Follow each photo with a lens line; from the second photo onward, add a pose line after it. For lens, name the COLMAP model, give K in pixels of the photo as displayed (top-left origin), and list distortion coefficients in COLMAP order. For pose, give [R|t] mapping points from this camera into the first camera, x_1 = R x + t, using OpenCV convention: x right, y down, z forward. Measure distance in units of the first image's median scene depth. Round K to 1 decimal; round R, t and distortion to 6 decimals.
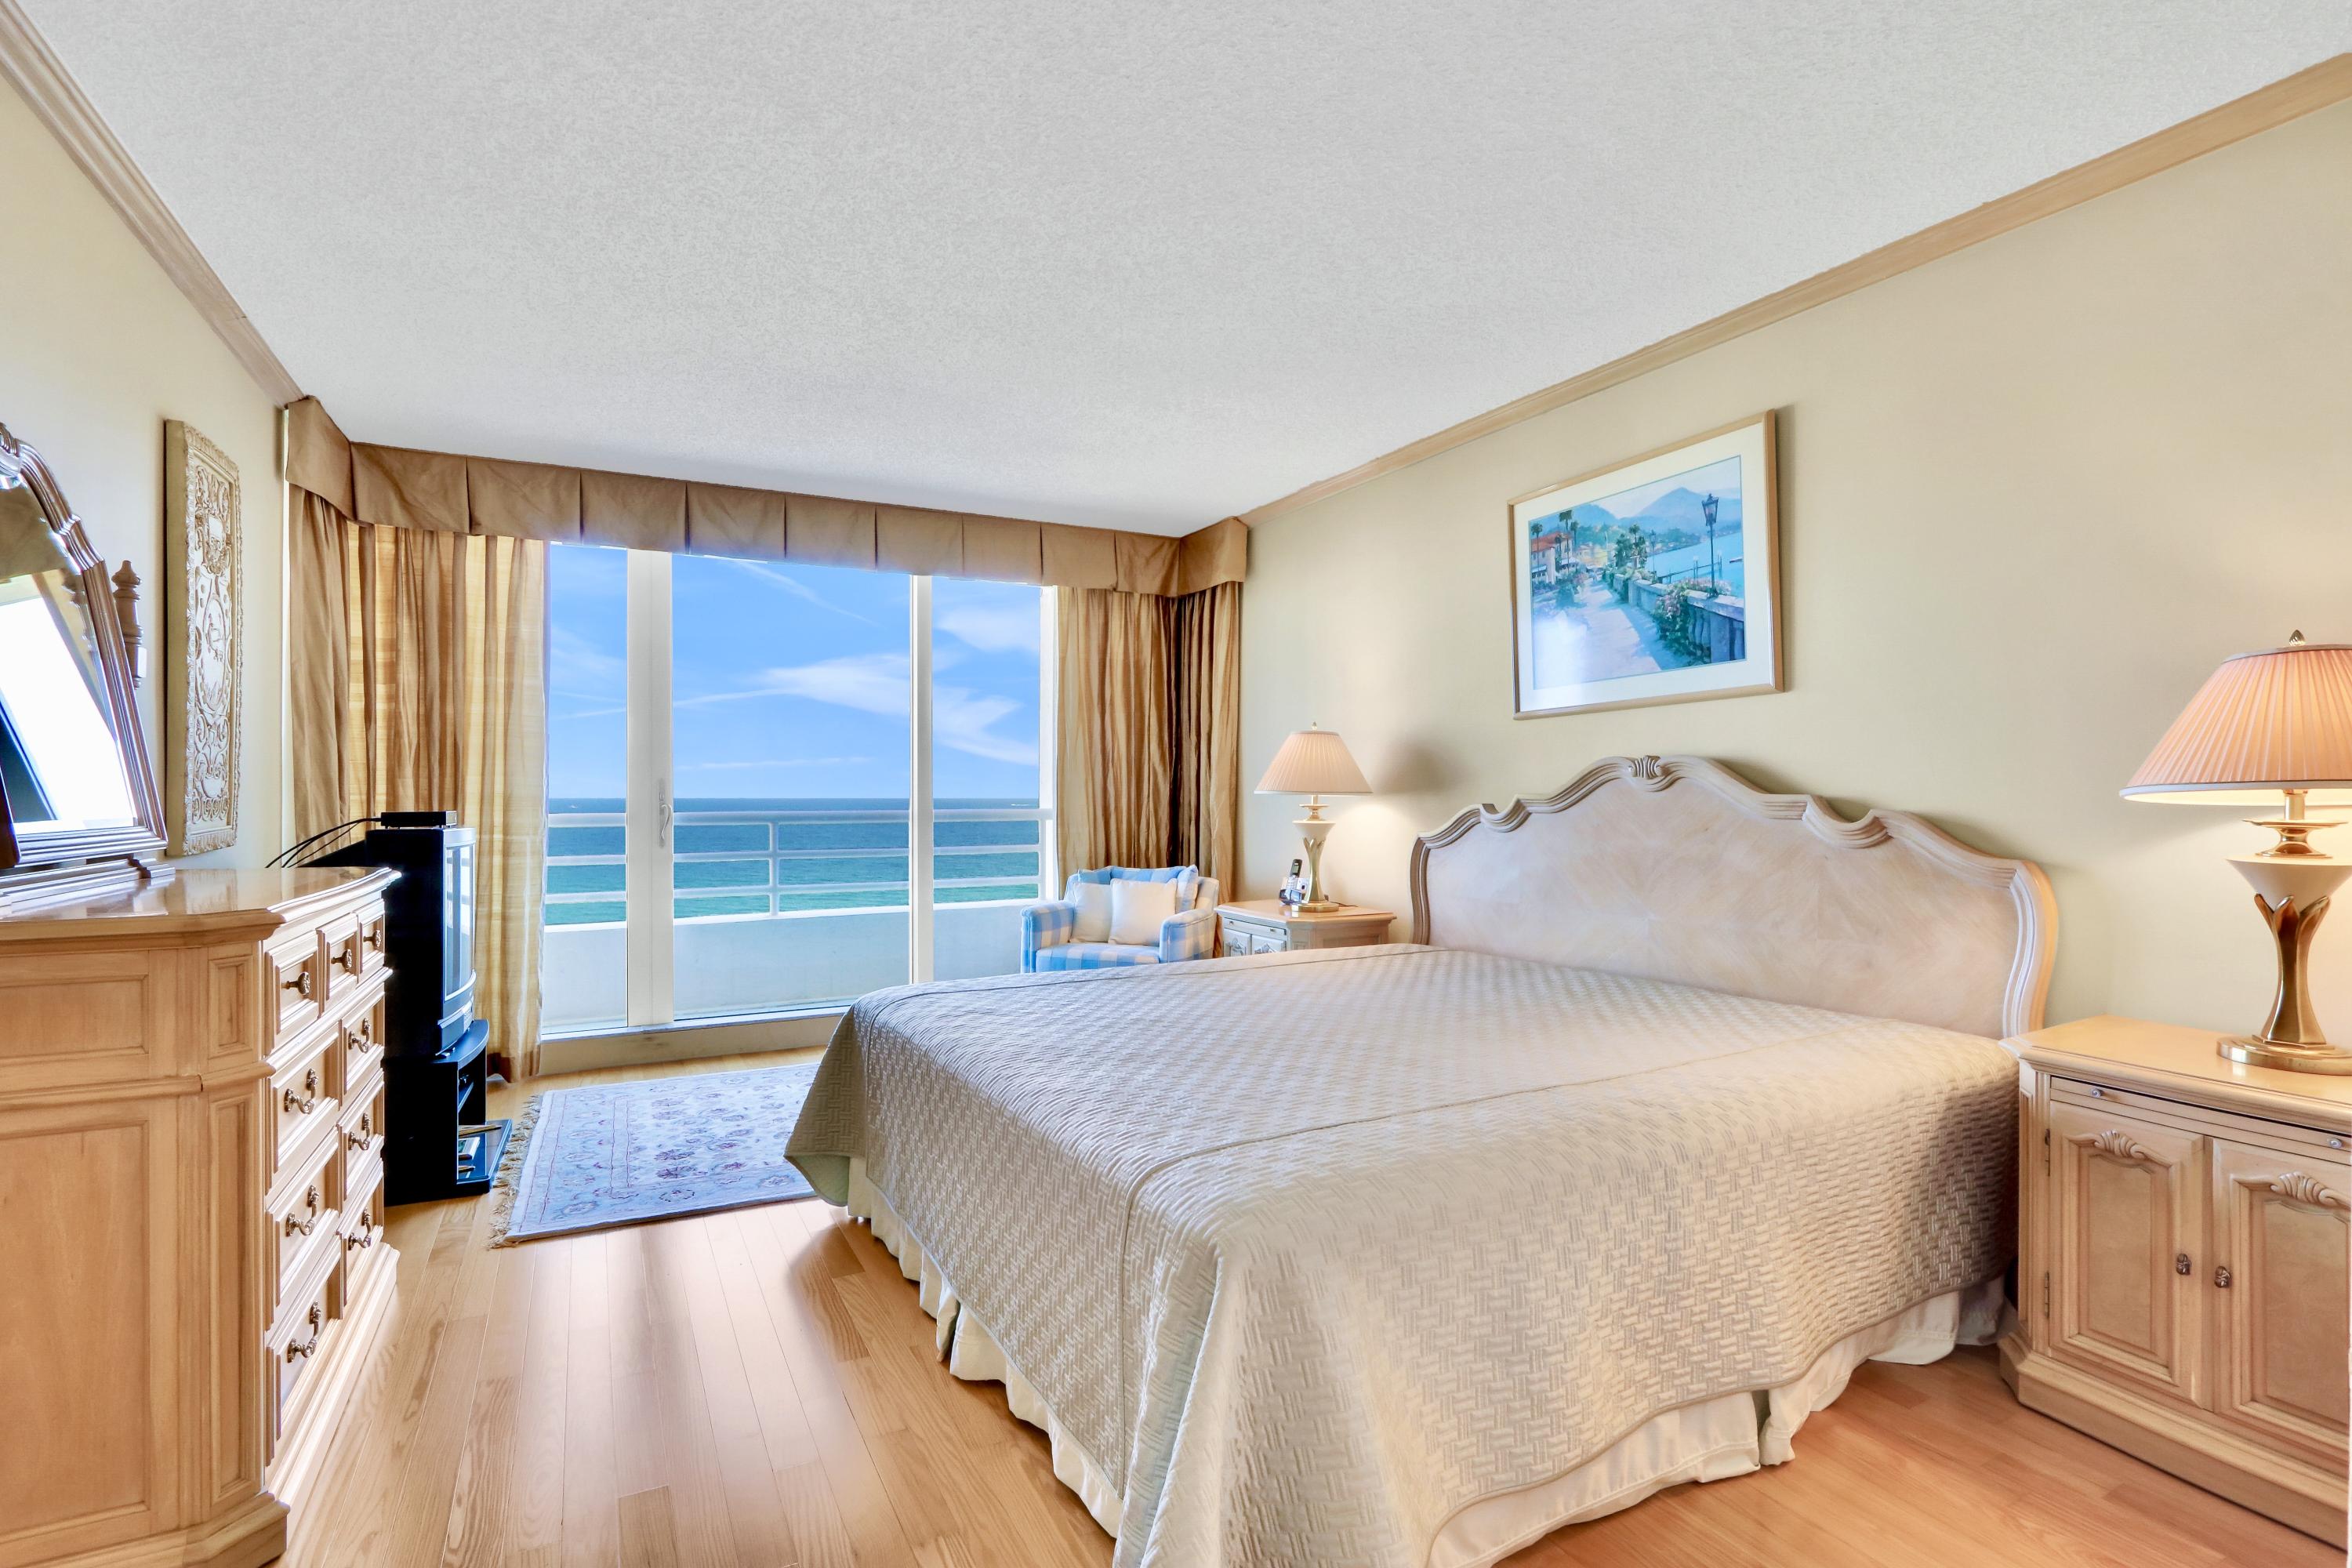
lens RADIAL K [[1096.3, 0, 1169.9], [0, 1096.3, 796.3], [0, 0, 1]] dist [-0.013251, 0.001366]
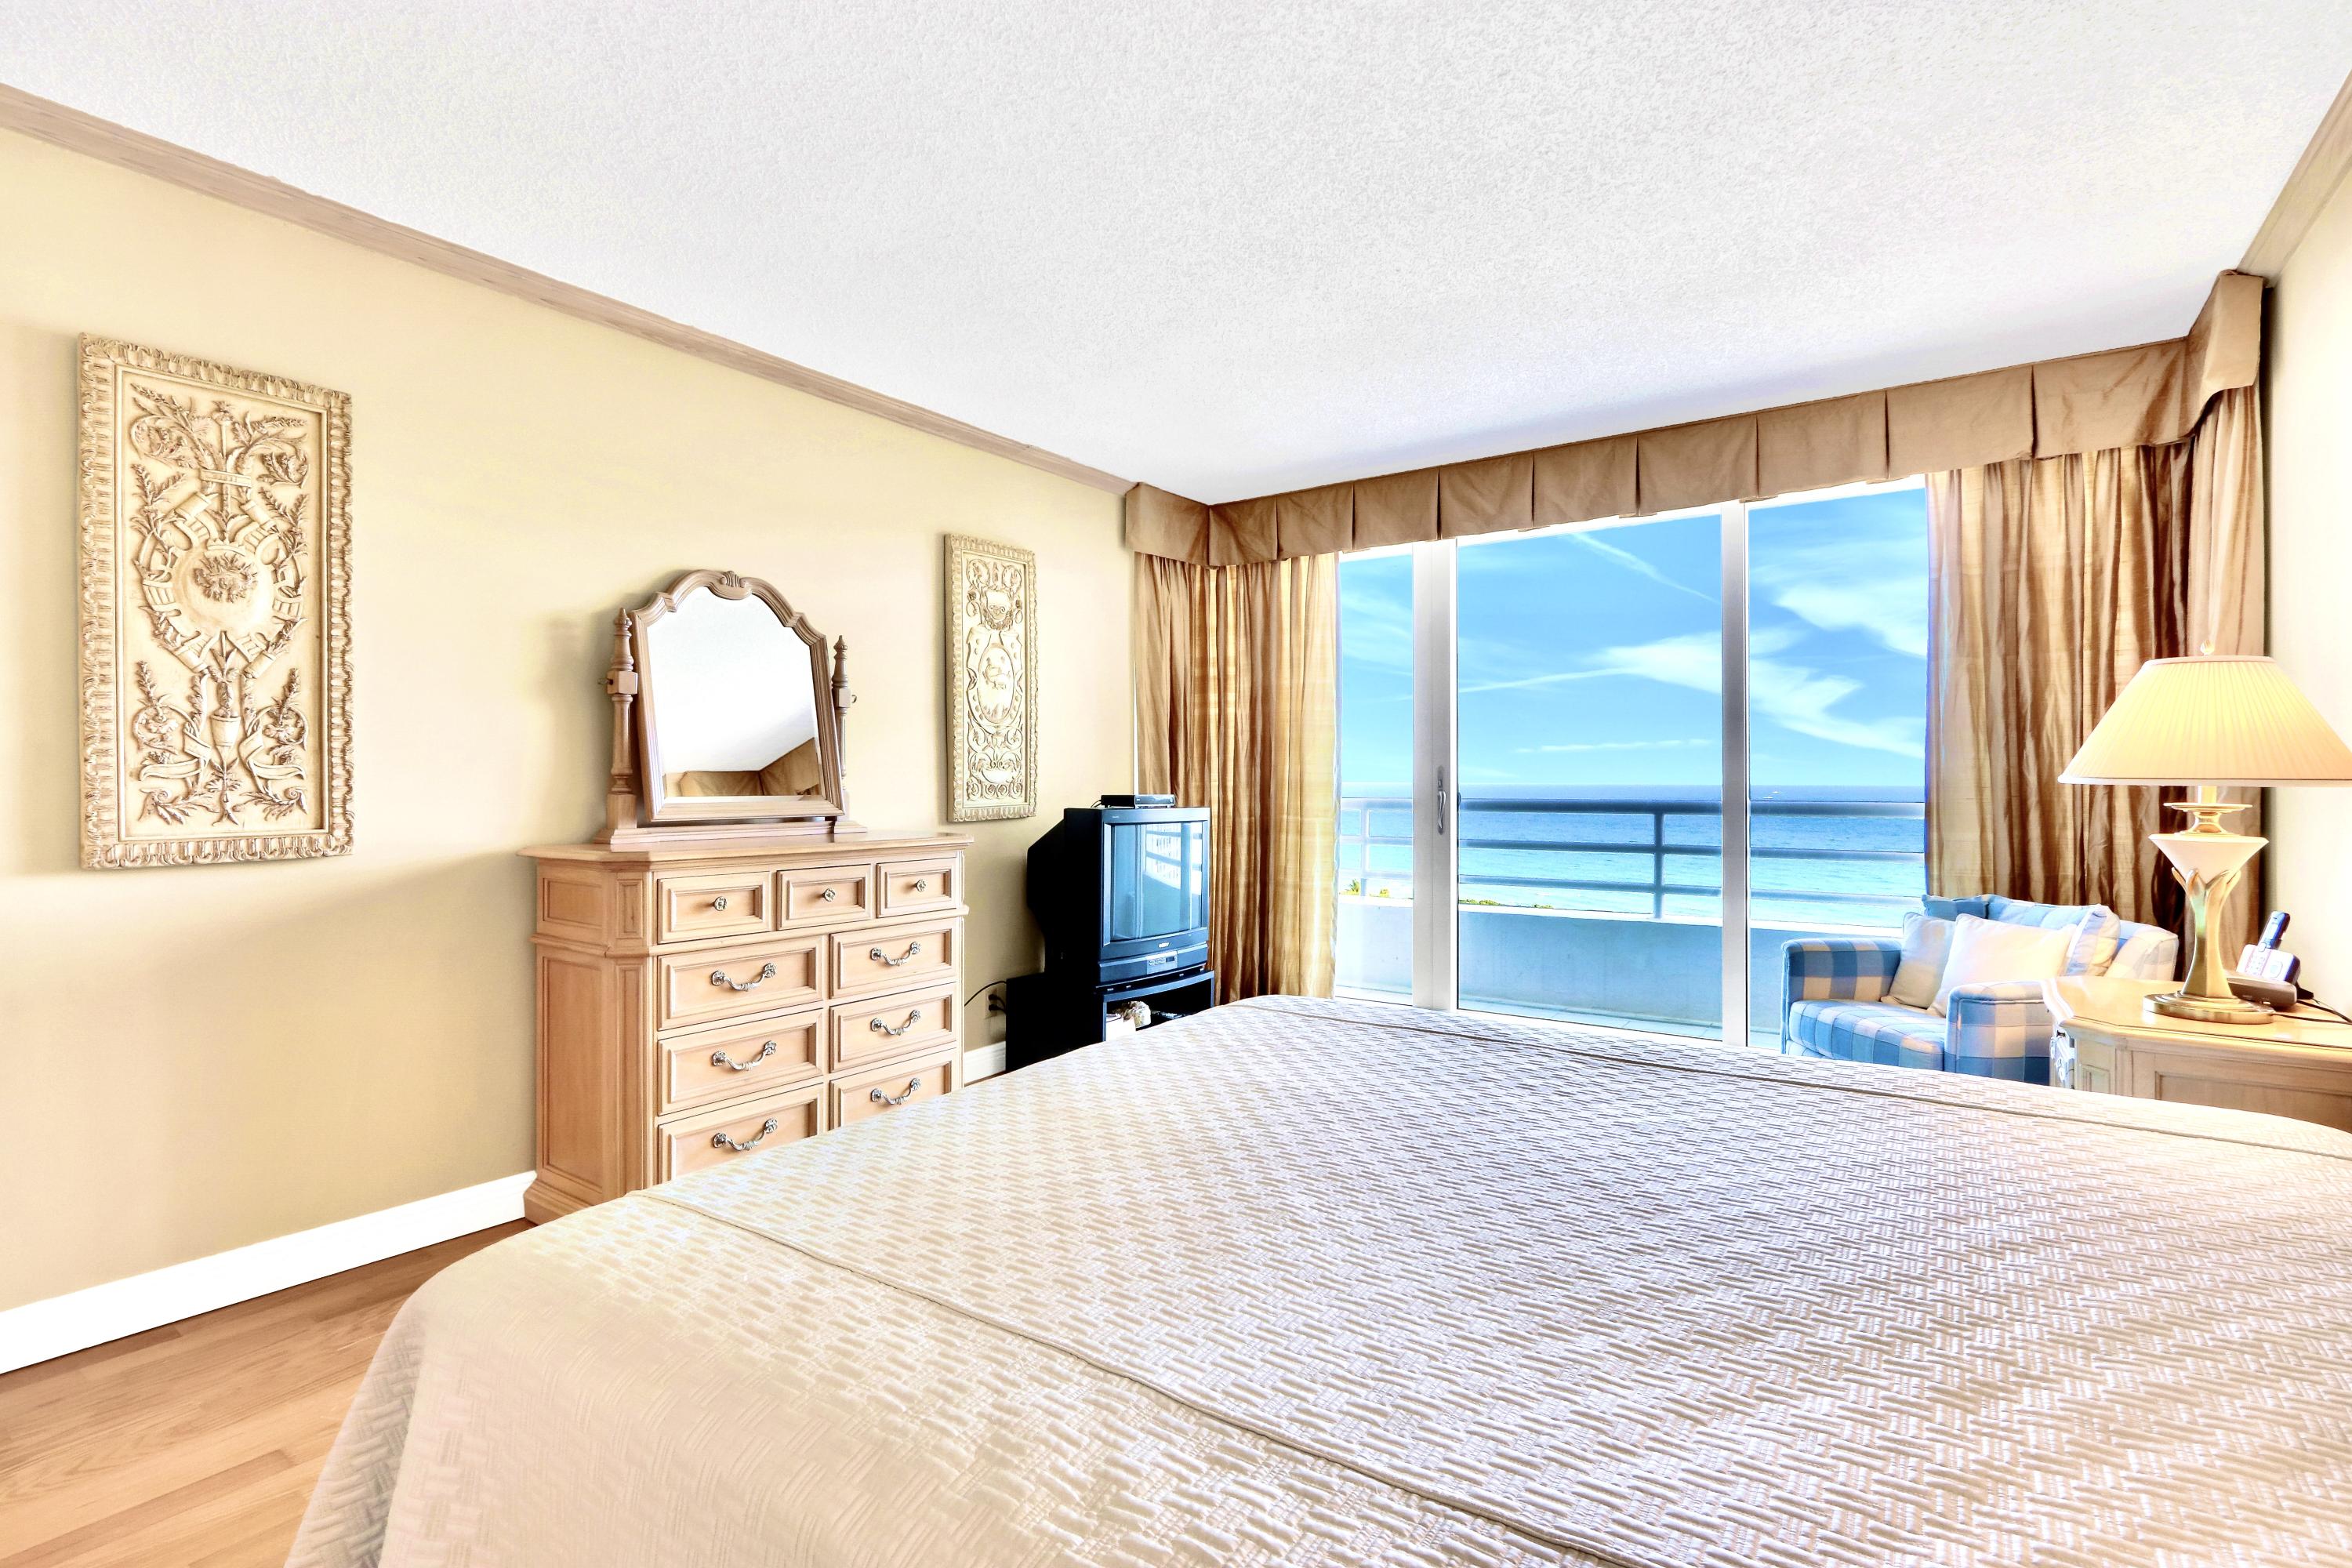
lens RADIAL K [[1104.1, 0, 1181.4], [0, 1104.1, 769.0], [0, 0, 1]] dist [-0.014514, 0.000360]
pose [[0.457919, -0.009360, -0.888945, 0.480650], [-0.001827, 0.999933, -0.011469, -0.001072], [0.888992, 0.006876, 0.457871, 0.472026]]
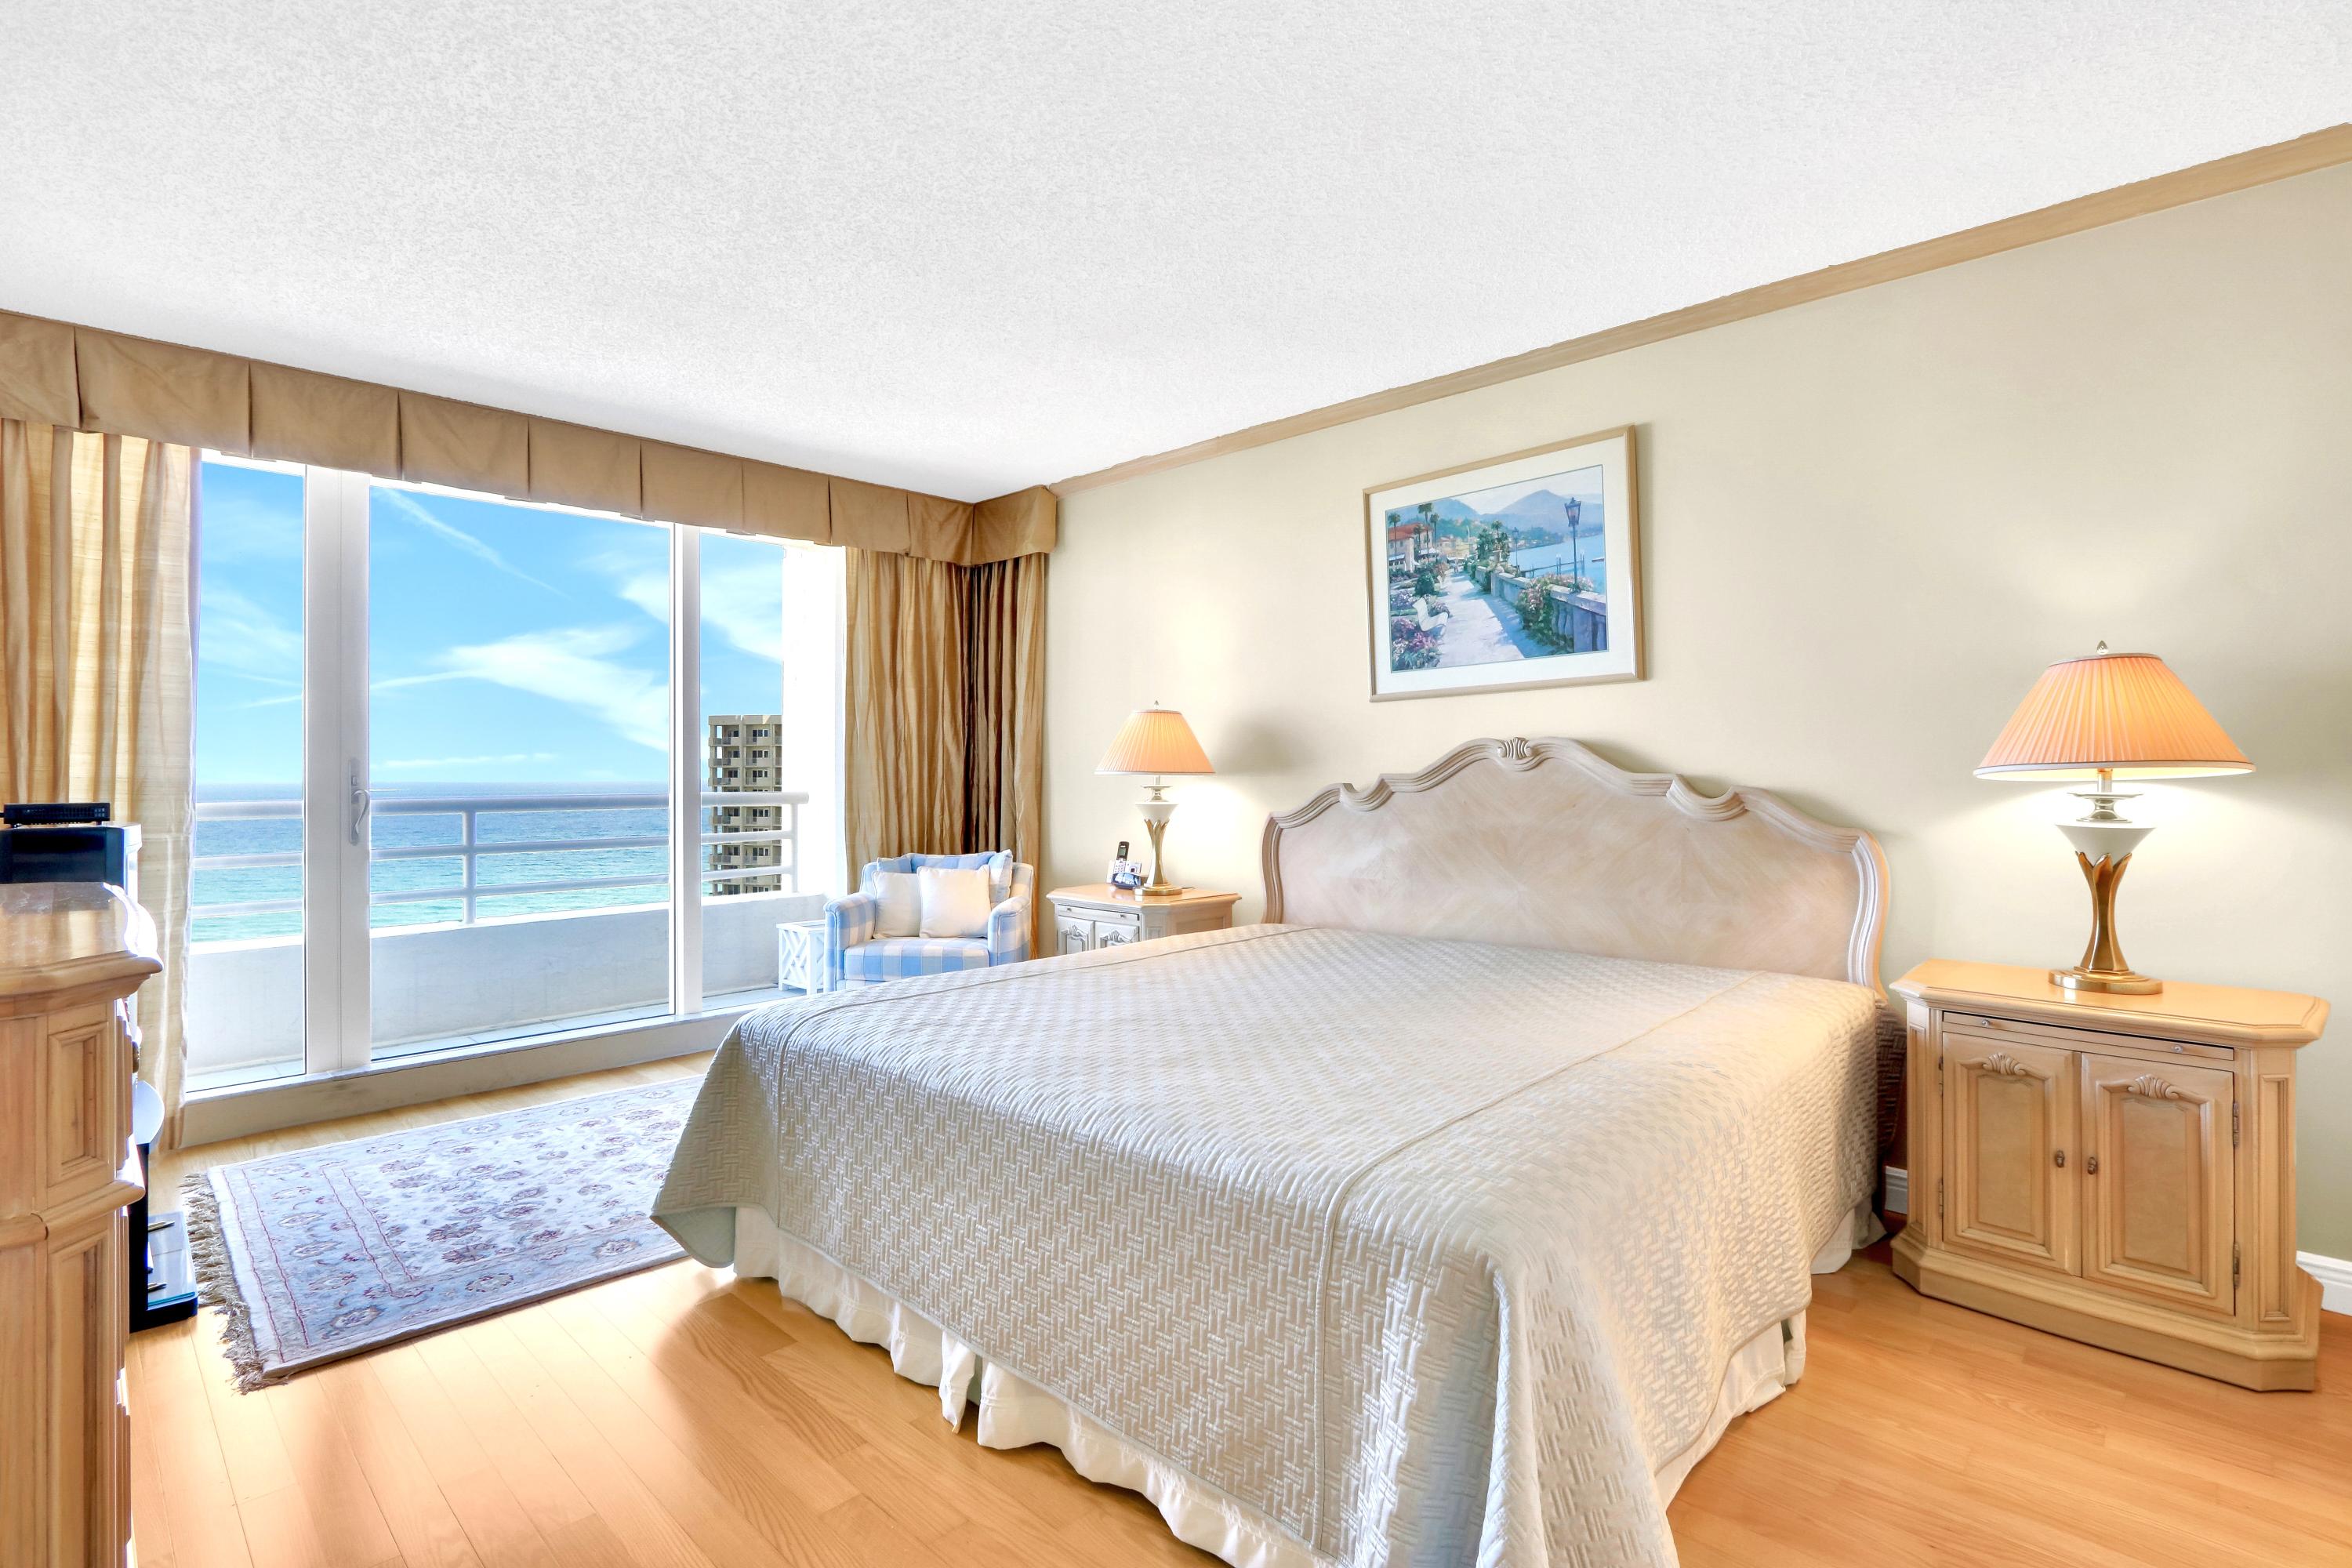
lens RADIAL K [[1104.1, 0, 1181.4], [0, 1104.1, 769.0], [0, 0, 1]] dist [-0.014514, 0.000360]
pose [[0.949478, -0.002145, 0.313826, -0.209000], [0.004351, 0.999971, -0.006330, -0.000922], [-0.313803, 0.007375, 0.949460, 0.077660]]
